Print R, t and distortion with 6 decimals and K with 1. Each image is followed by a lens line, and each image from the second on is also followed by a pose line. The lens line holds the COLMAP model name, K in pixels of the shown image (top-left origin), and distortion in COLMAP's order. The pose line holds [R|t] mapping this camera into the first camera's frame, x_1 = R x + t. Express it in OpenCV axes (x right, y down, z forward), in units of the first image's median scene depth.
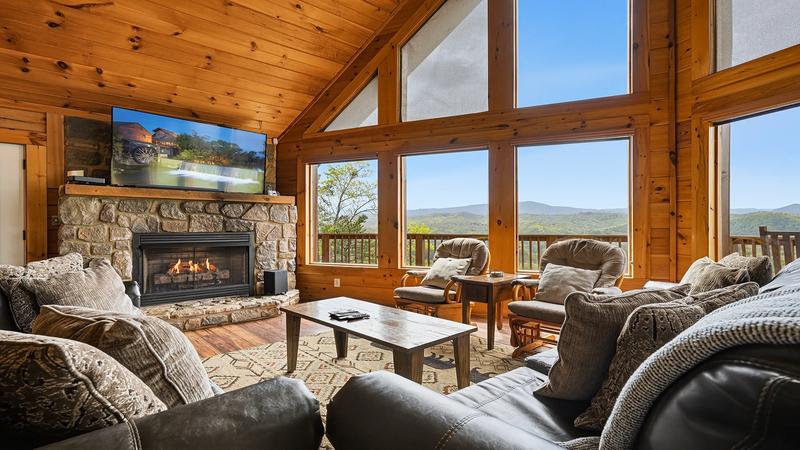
lens RADIAL K [[327.9, 0, 402.1], [0, 327.9, 224.4], [0, 0, 1]] dist [0.000901, 0.000166]
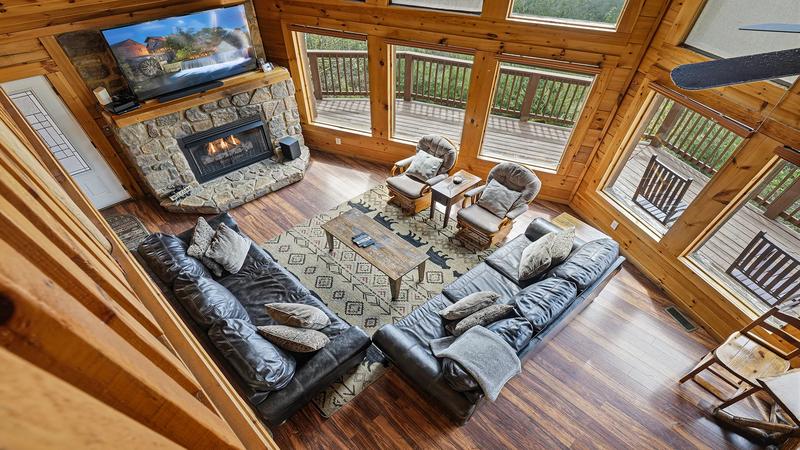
lens RADIAL K [[357.3, 0, 400.0], [0, 357.3, 225.0], [0, 0, 1]] dist [-0.000946, -0.000064]
pose [[0.999657, -0.001710, 0.026135, -0.004345], [-0.017866, 0.685147, 0.728185, -0.673935], [-0.019152, -0.728402, 0.684882, -0.166752]]
